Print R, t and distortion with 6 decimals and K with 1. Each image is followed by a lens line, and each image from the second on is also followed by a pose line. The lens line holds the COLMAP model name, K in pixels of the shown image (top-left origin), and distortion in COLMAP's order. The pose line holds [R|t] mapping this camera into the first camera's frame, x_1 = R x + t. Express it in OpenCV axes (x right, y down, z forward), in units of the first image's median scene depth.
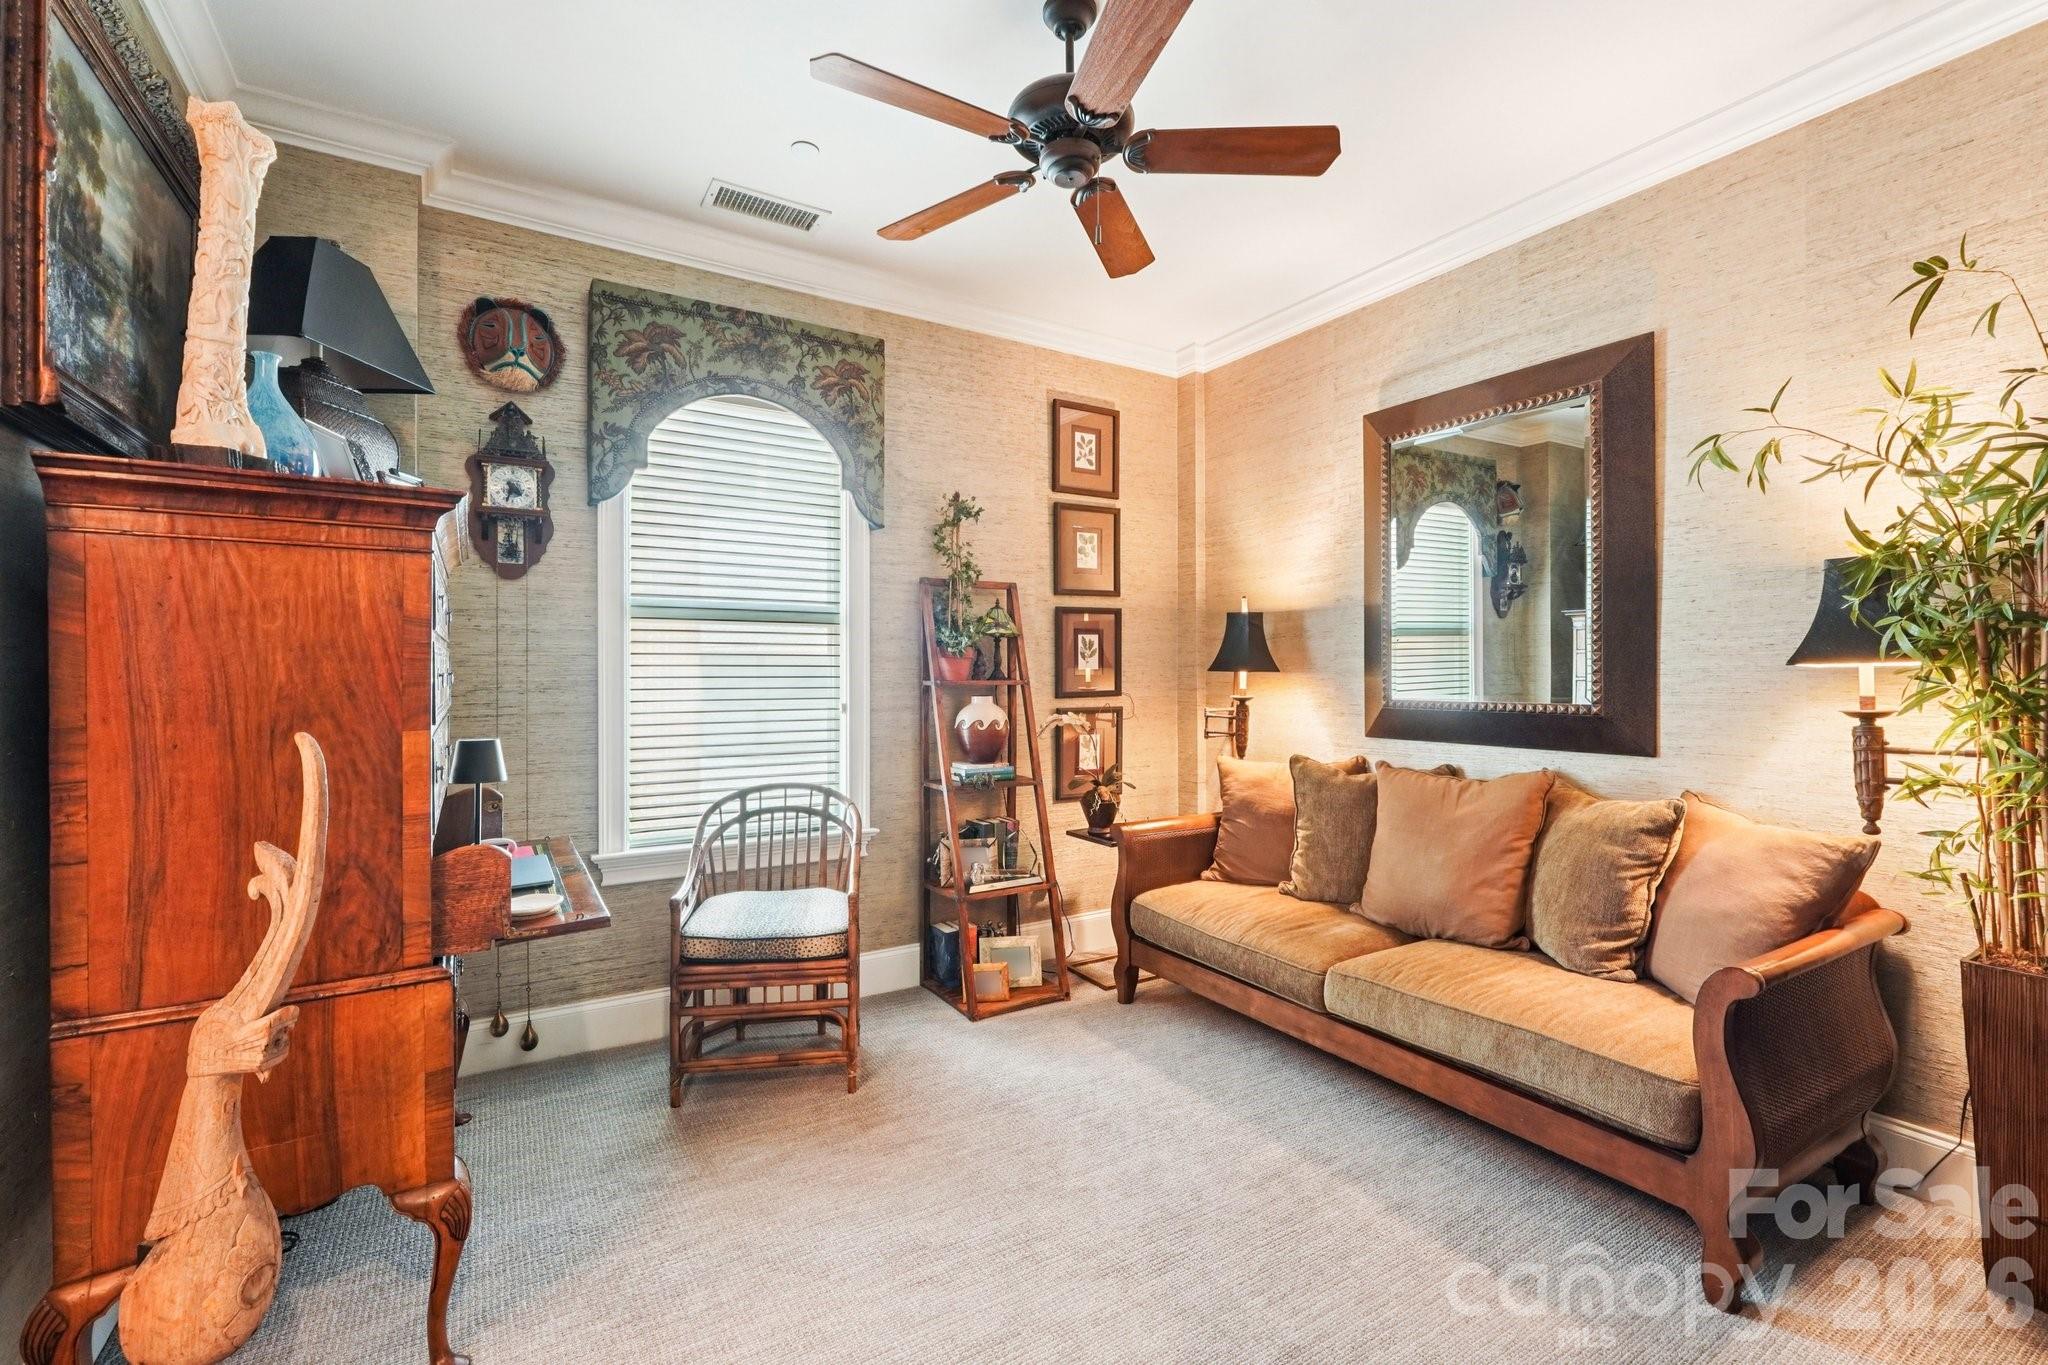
lens RADIAL K [[899.1, 0, 1027.7], [0, 899.1, 676.3], [0, 0, 1]] dist [-0.019021, 0.008875]
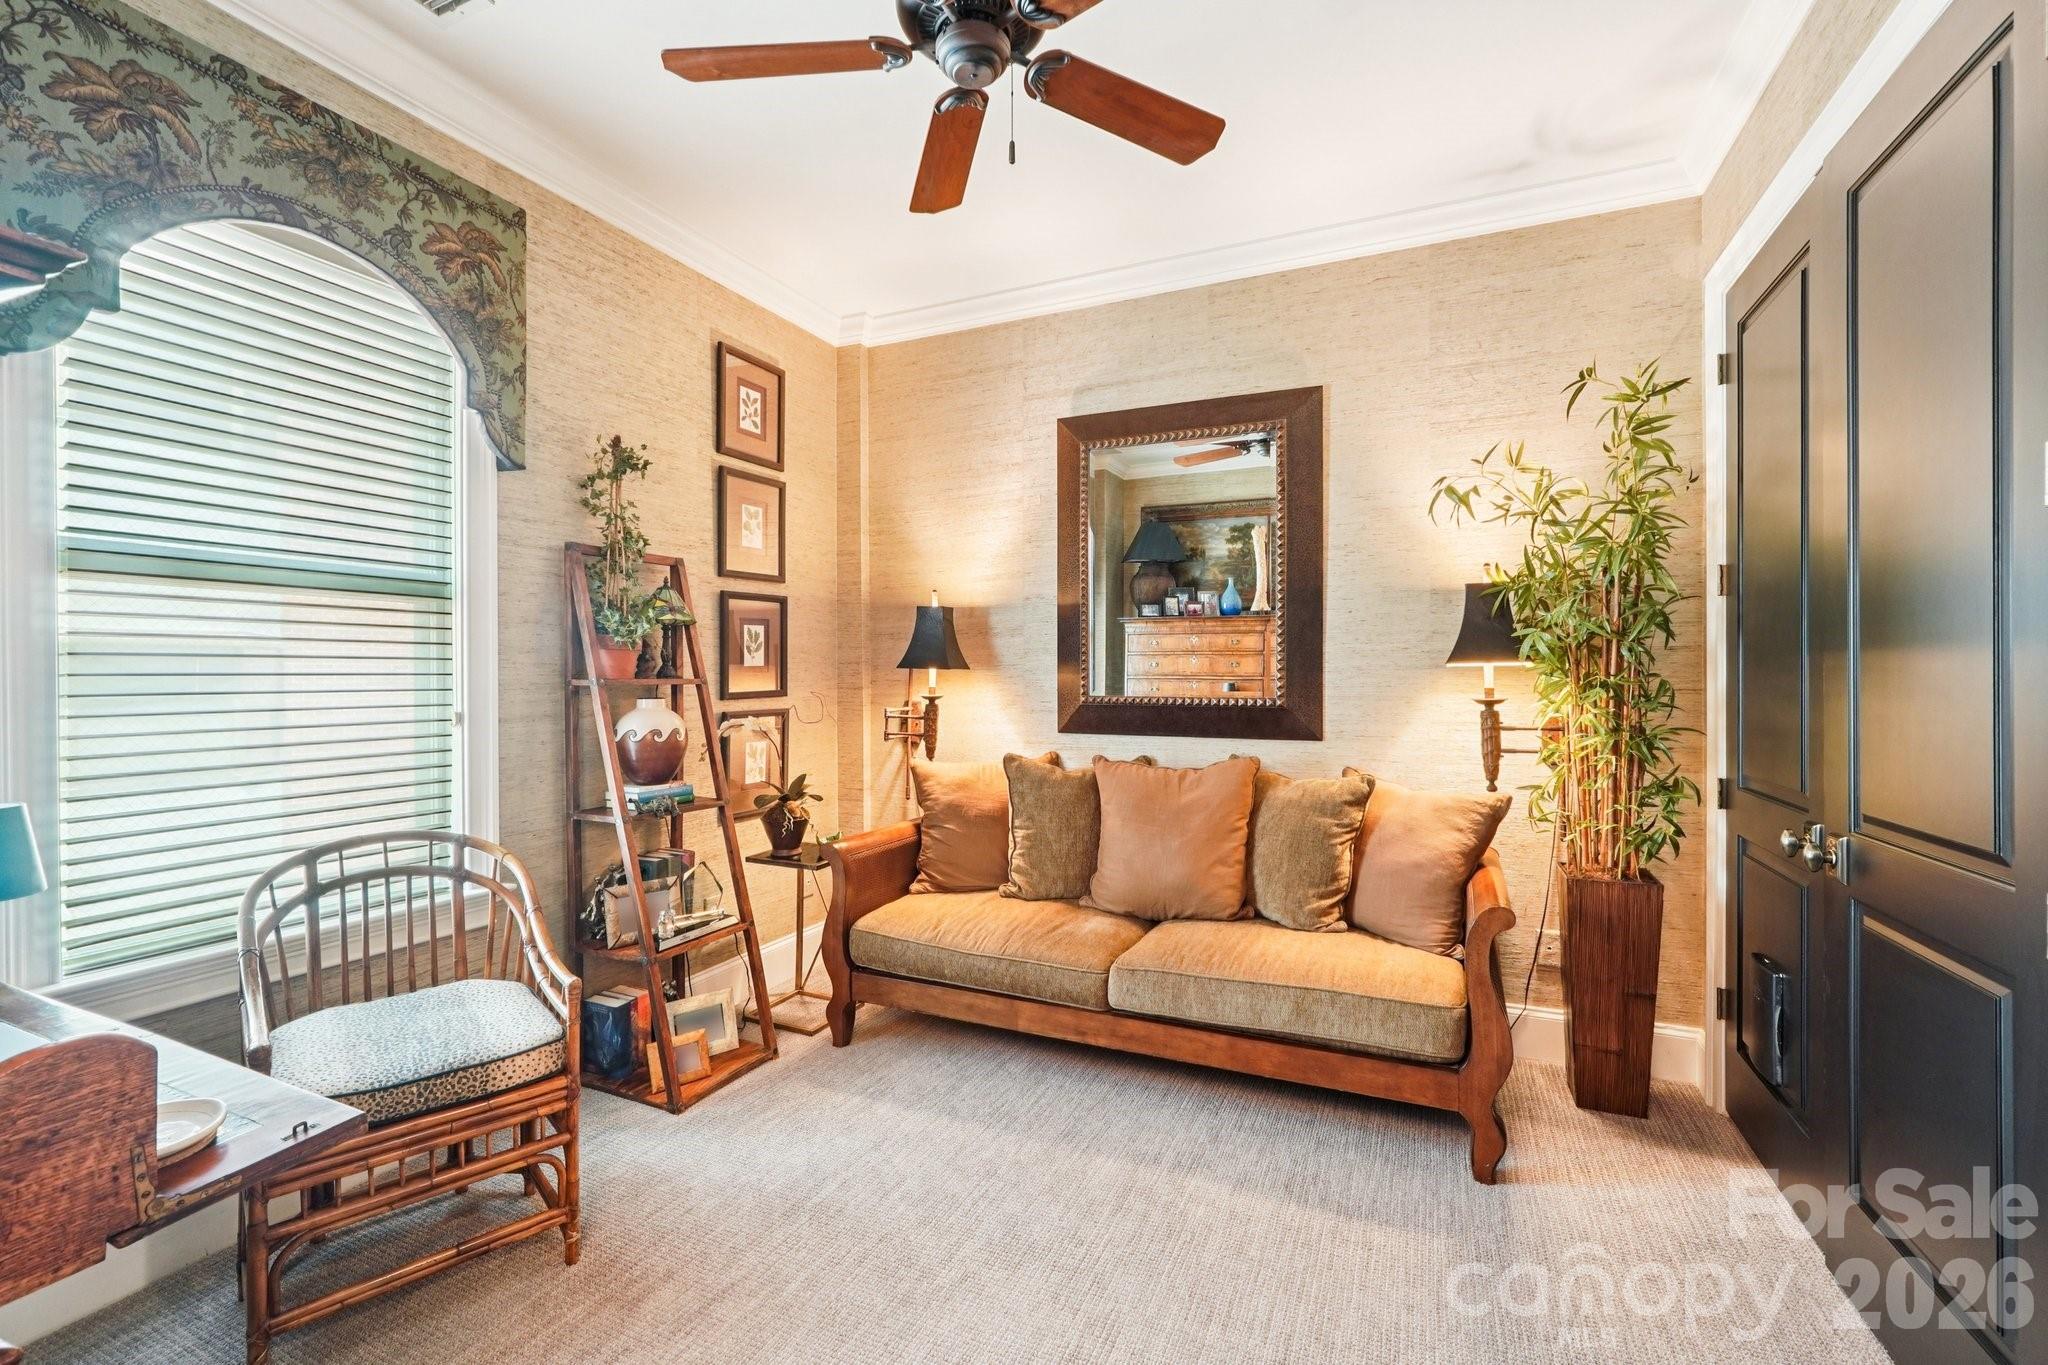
lens RADIAL K [[899.1, 0, 1027.7], [0, 899.1, 676.3], [0, 0, 1]] dist [-0.019021, 0.008875]
pose [[0.827499, -0.000951, 0.561467, -0.256403], [0.000684, 1.000000, 0.000686, 0.002484], [-0.561467, -0.000183, 0.827499, 0.191269]]
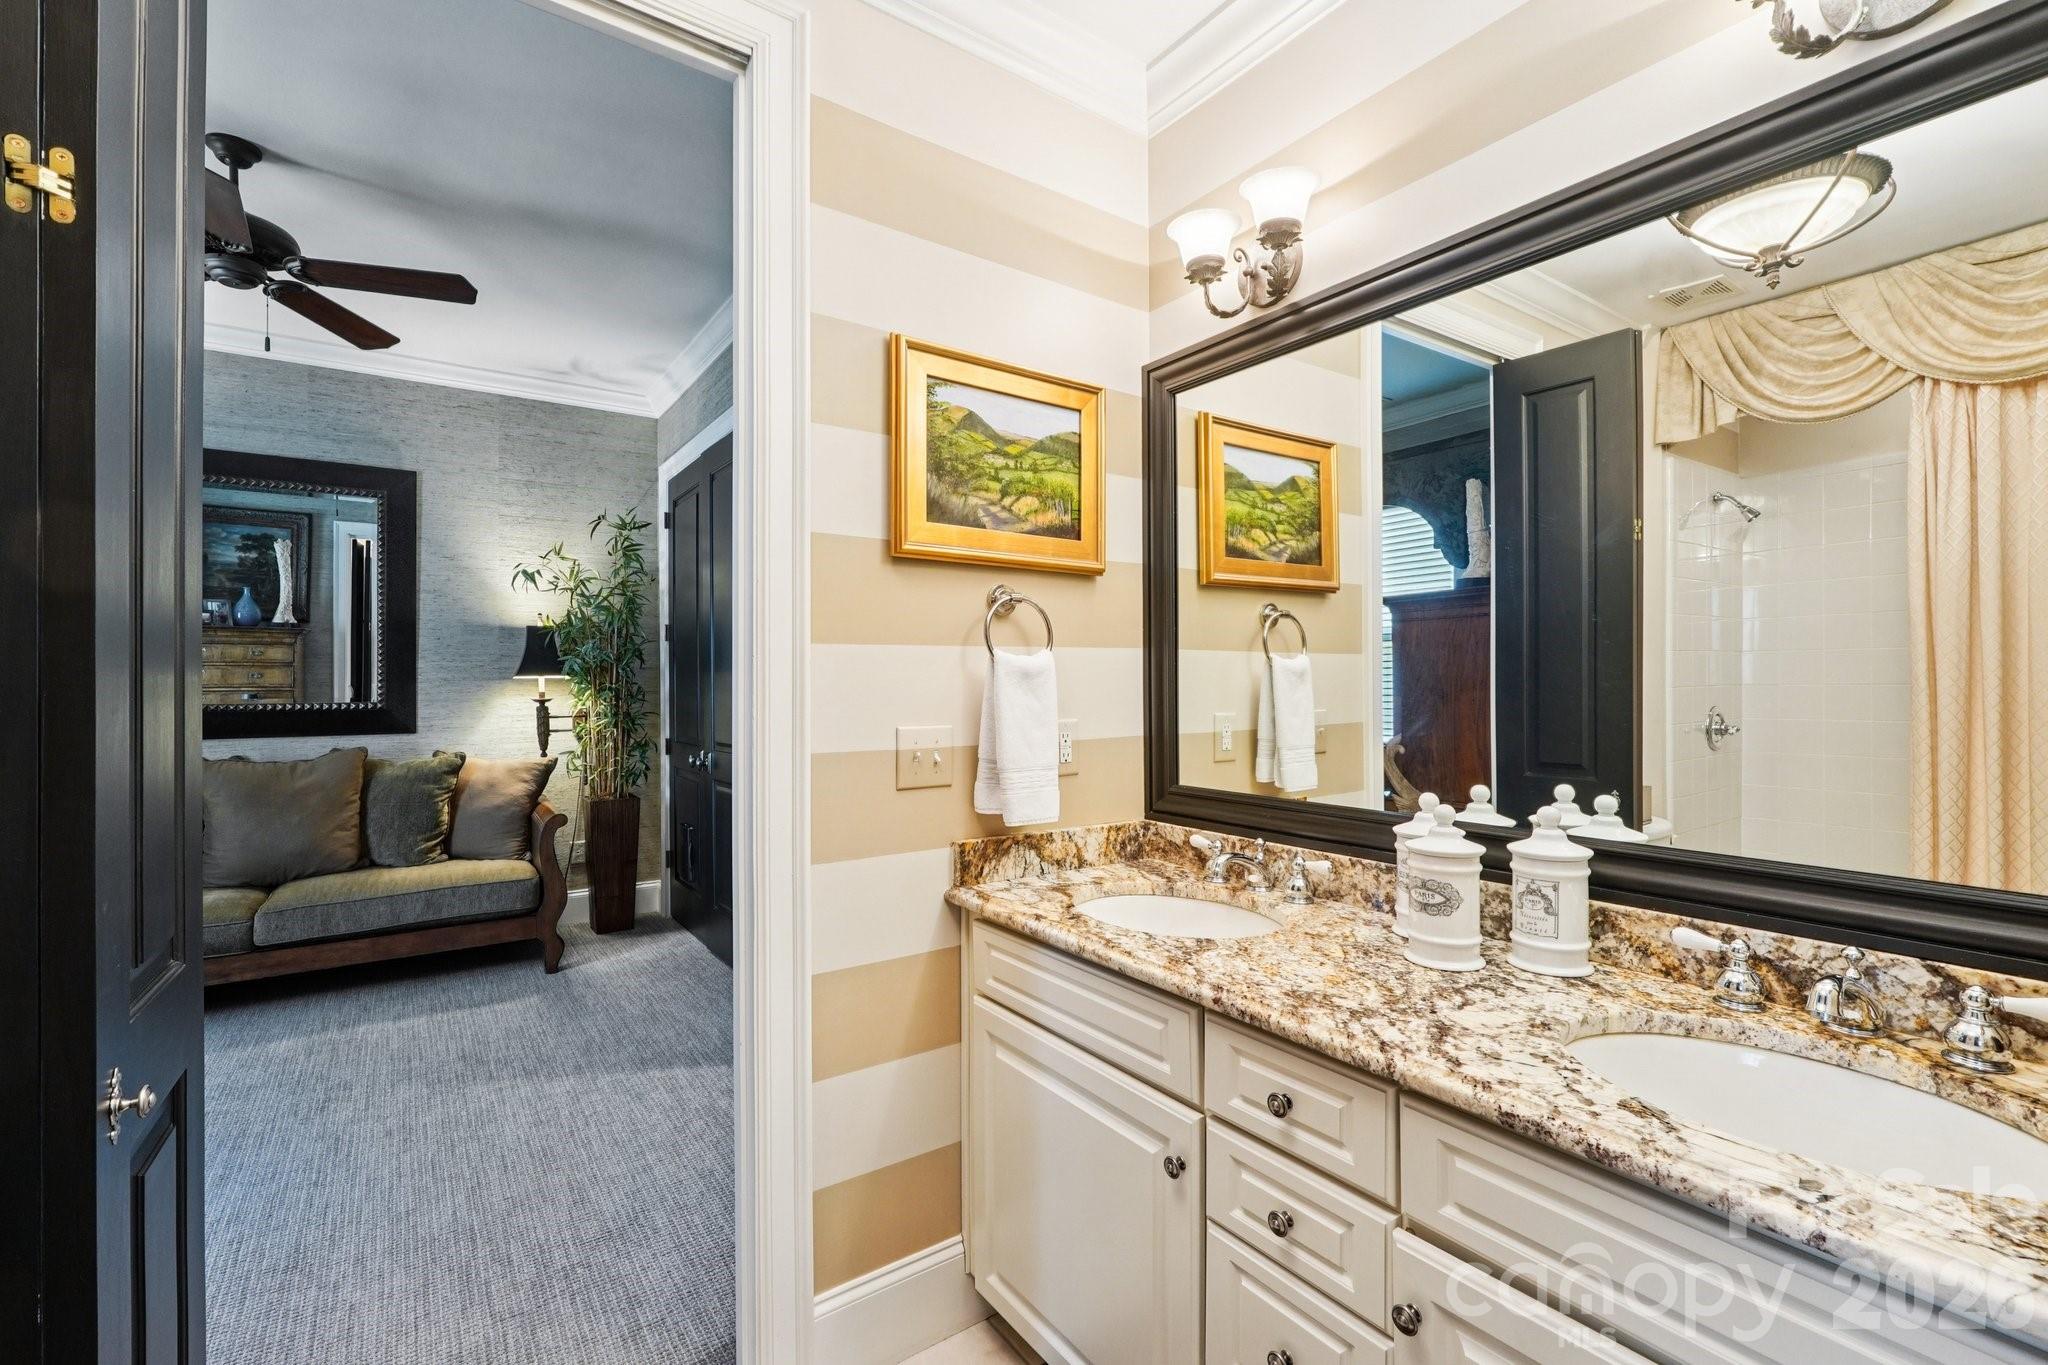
lens RADIAL K [[899.1, 0, 1027.7], [0, 899.1, 676.3], [0, 0, 1]] dist [-0.019021, 0.008875]
pose [[-0.056382, 0.006622, 0.998387, -0.841290], [0.007330, 0.999954, -0.006219, 0.004582], [-0.998382, 0.006968, -0.056428, -0.020487]]
